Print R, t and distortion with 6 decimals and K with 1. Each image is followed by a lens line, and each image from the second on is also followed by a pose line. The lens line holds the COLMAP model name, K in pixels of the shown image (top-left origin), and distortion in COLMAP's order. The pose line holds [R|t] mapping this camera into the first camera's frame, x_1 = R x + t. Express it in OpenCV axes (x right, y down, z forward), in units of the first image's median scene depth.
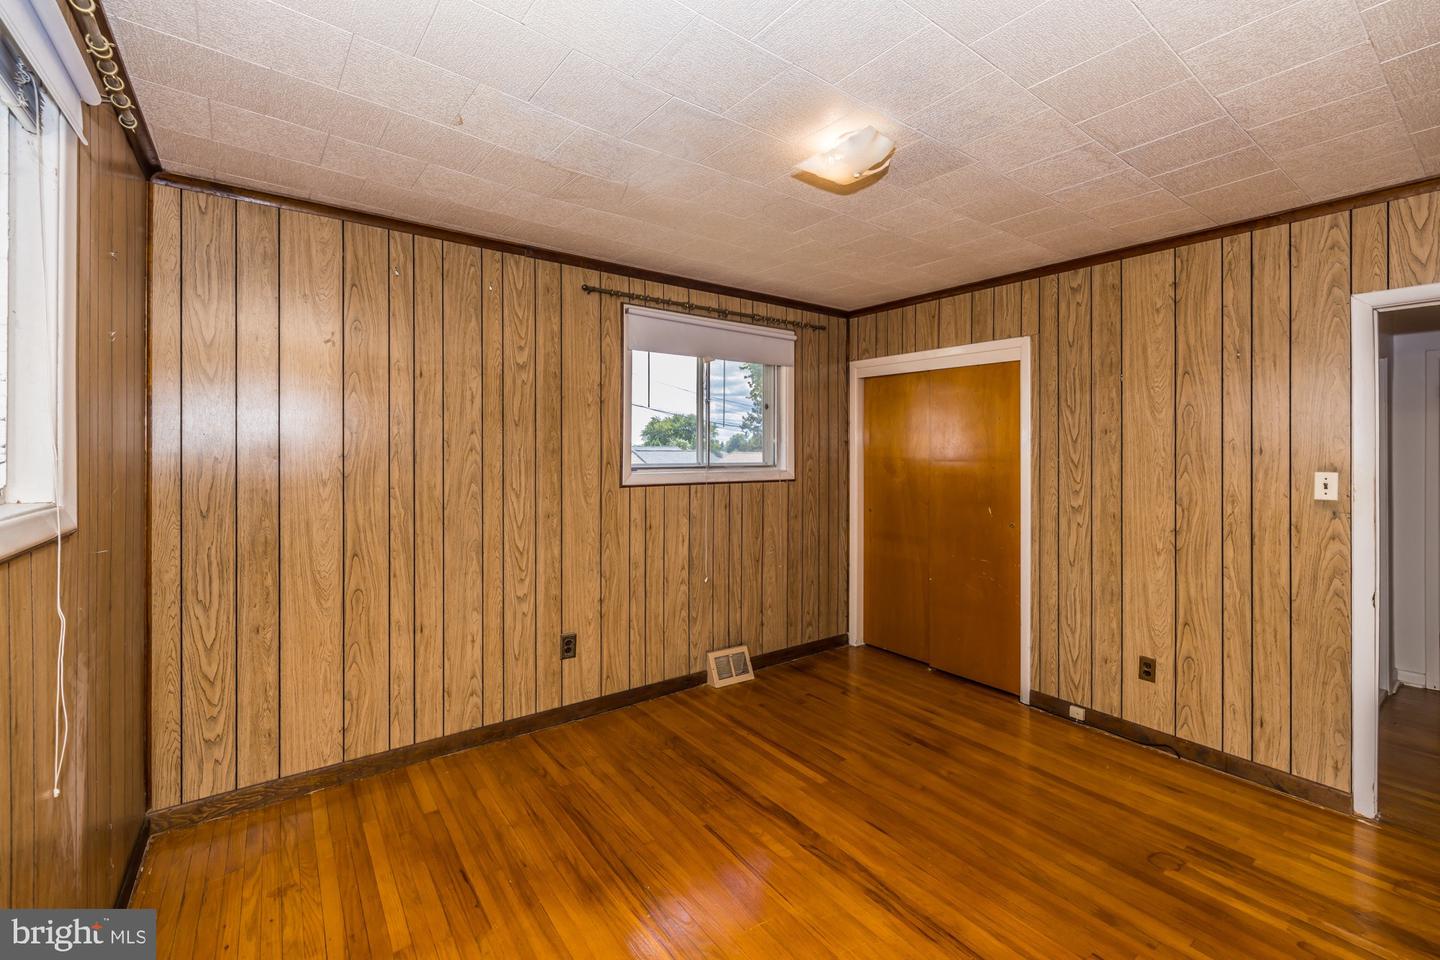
lens RADIAL K [[611.7, 0, 713.7], [0, 611.7, 451.0], [0, 0, 1]] dist [0.001787, 0.000142]
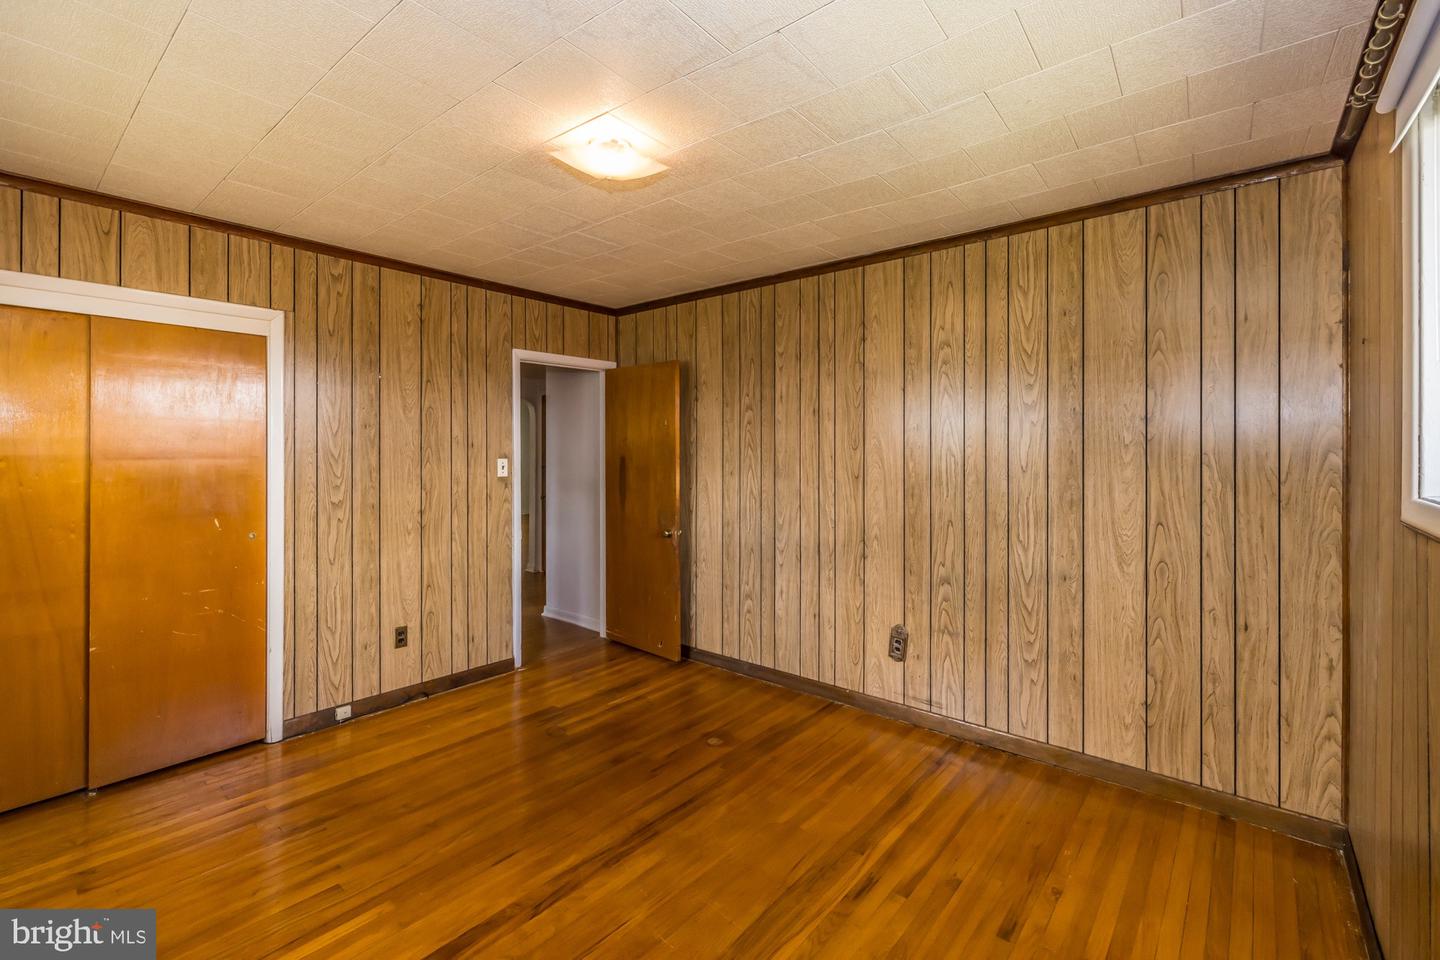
lens RADIAL K [[616.9, 0, 713.6], [0, 616.9, 443.6], [0, 0, 1]] dist [-0.002710, -0.000103]
pose [[-0.232556, 0.003121, 0.972578, -0.510855], [-0.000639, 0.999994, -0.003361, 0.001045], [-0.972583, -0.001403, -0.232553, 0.668188]]
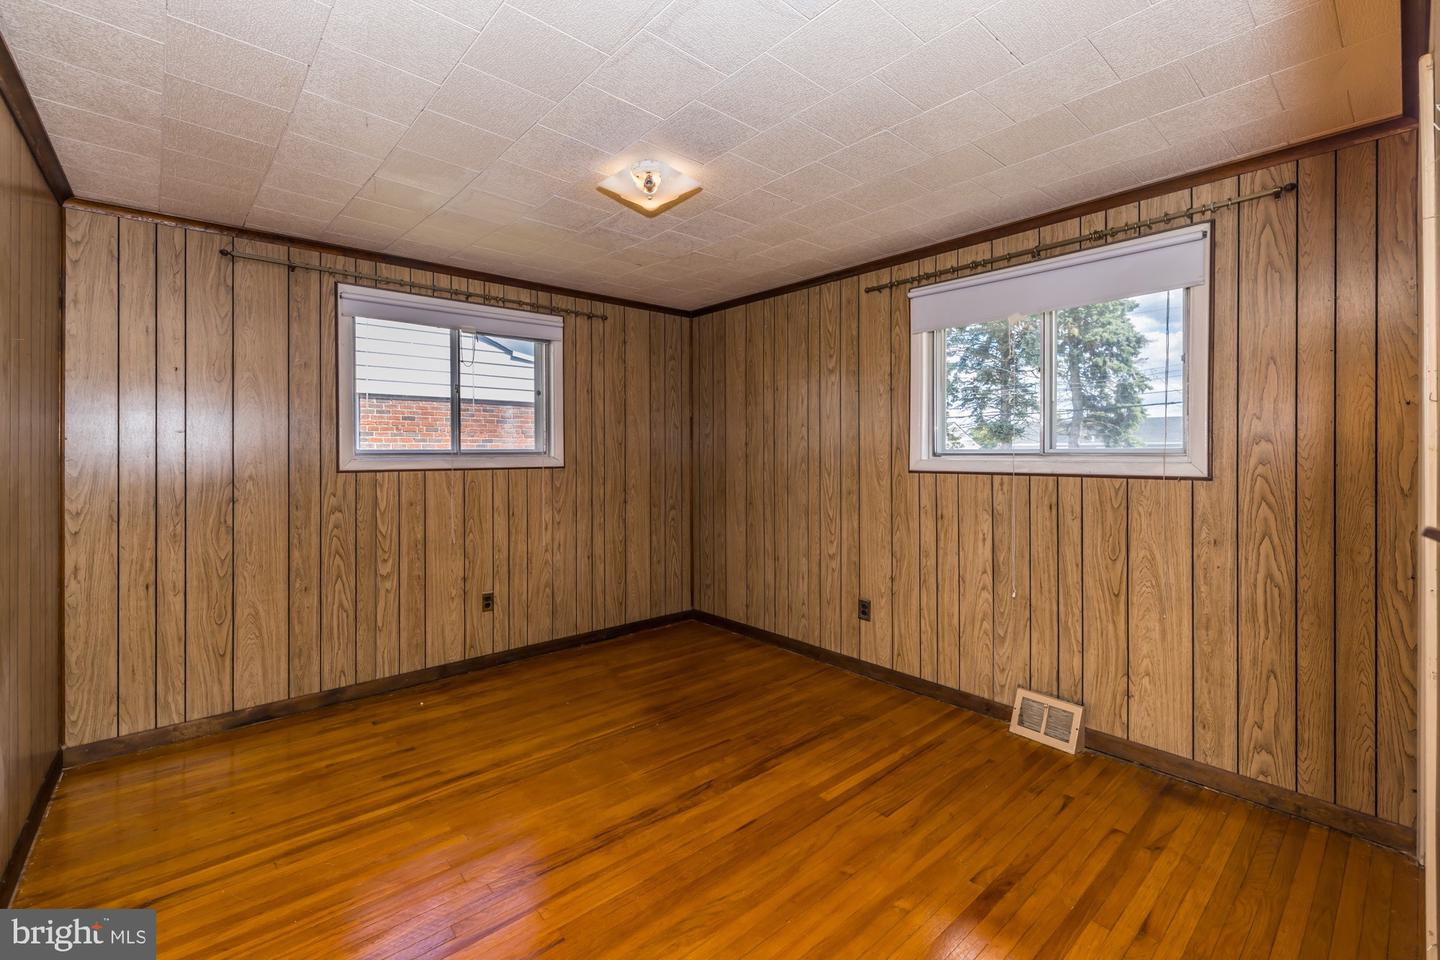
lens RADIAL K [[611.7, 0, 713.7], [0, 611.7, 451.0], [0, 0, 1]] dist [0.001787, 0.000142]
pose [[0.084026, -0.002921, -0.996459, 0.886430], [0.004114, 0.999988, -0.002585, 0.027276], [0.996455, -0.003882, 0.084037, 0.637792]]
